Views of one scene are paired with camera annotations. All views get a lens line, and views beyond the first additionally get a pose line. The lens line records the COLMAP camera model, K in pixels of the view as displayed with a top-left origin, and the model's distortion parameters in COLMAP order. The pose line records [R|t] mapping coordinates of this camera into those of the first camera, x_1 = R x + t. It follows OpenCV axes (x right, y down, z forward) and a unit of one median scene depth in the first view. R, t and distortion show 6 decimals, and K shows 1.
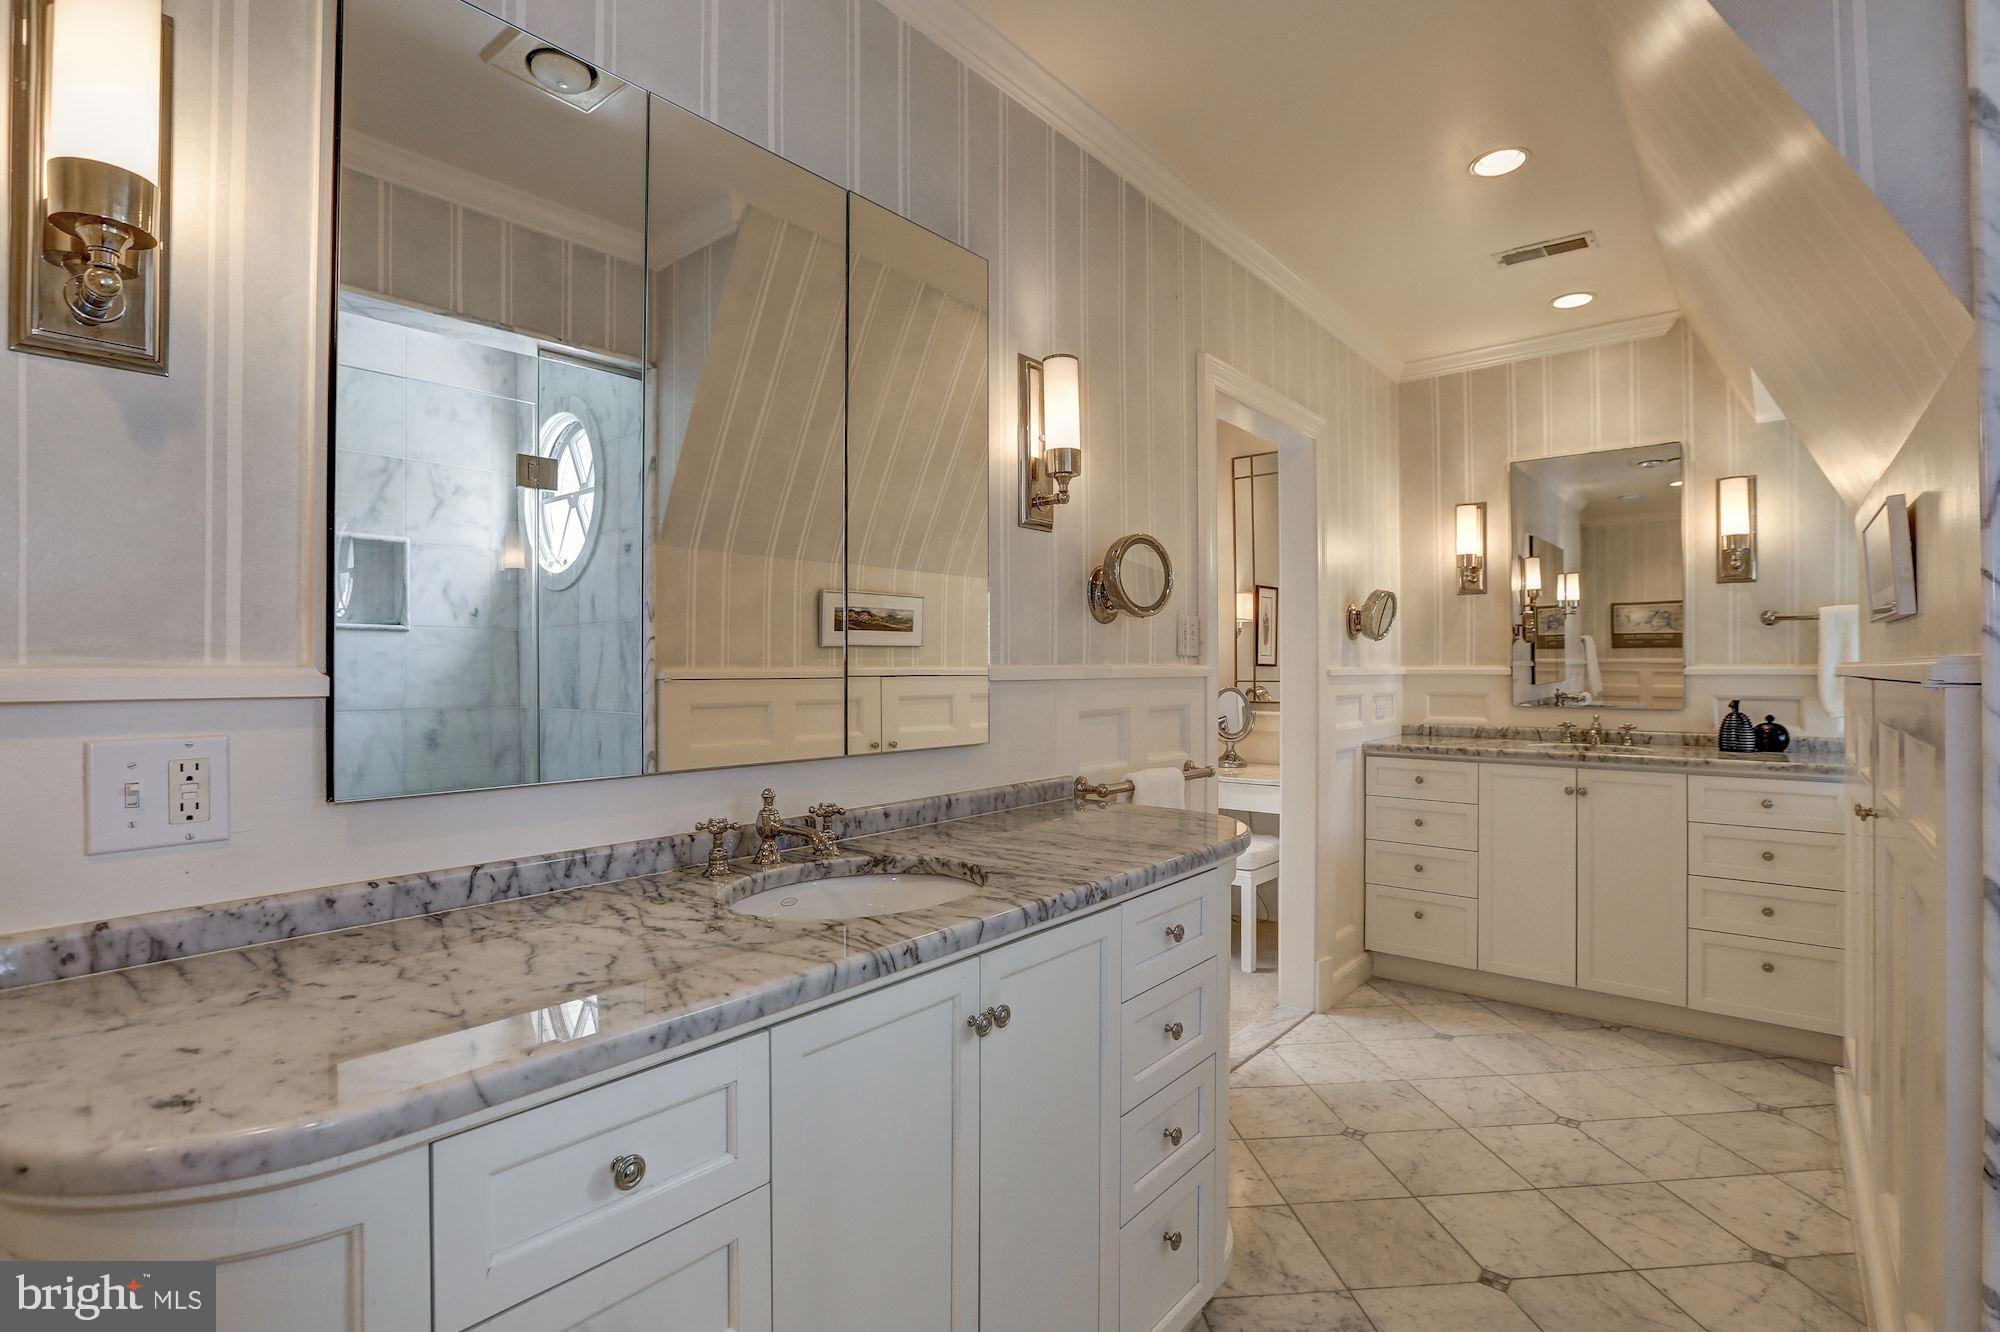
lens RADIAL K [[926.2, 0, 965.3], [0, 926.2, 668.4], [0, 0, 1]] dist [-0.056472, 0.022823]
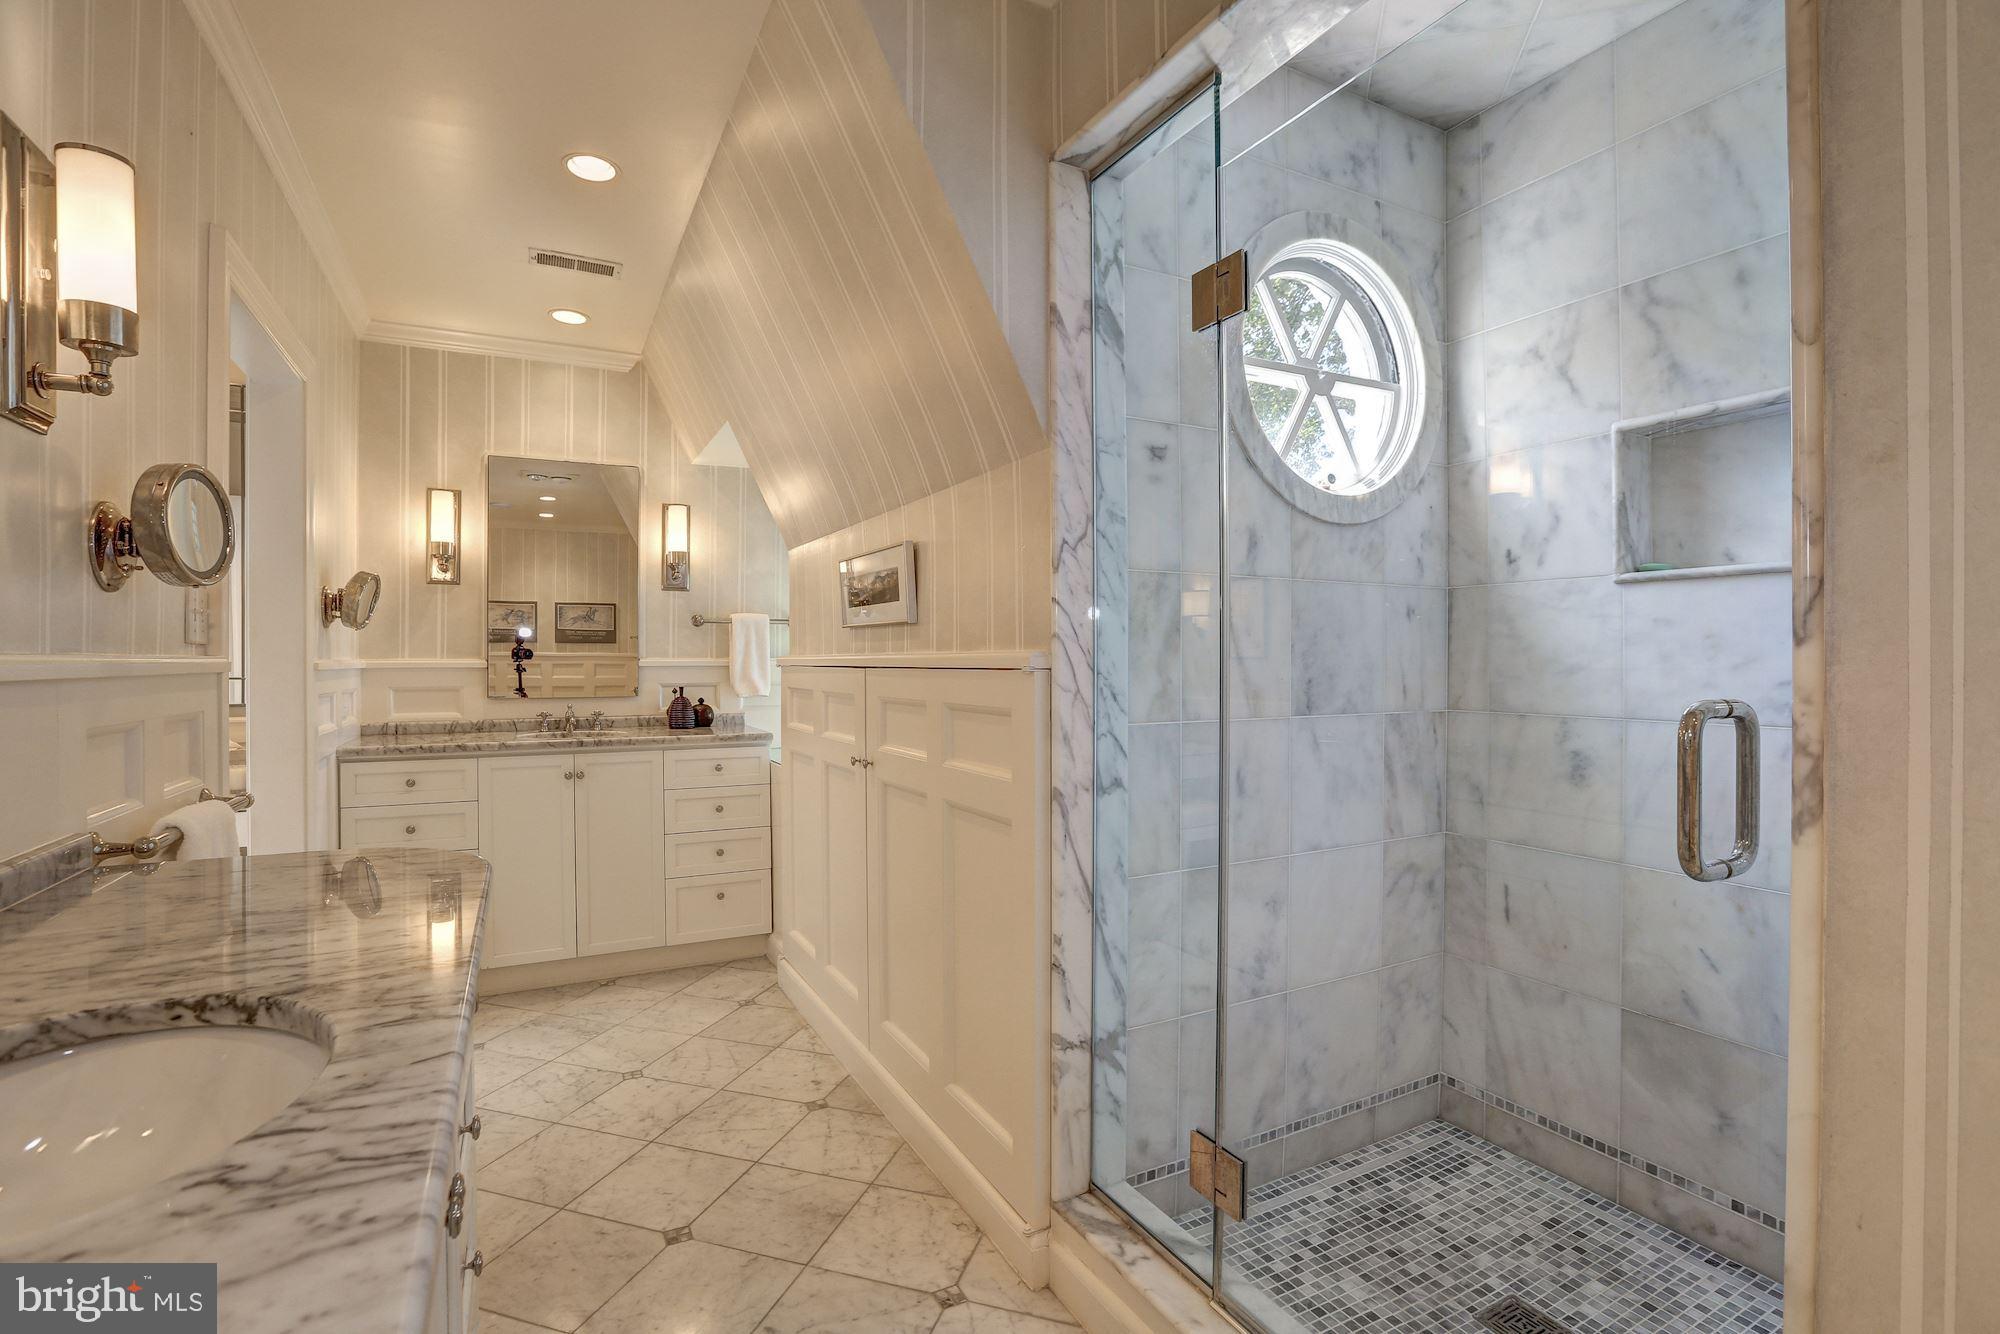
lens RADIAL K [[926.2, 0, 965.3], [0, 926.2, 669.4], [0, 0, 1]] dist [-0.056472, 0.022823]
pose [[0.383944, -0.008926, 0.923313, -0.156803], [0.001614, 0.999958, 0.008996, 0.000915], [-0.923355, -0.001964, 0.383942, 0.162494]]
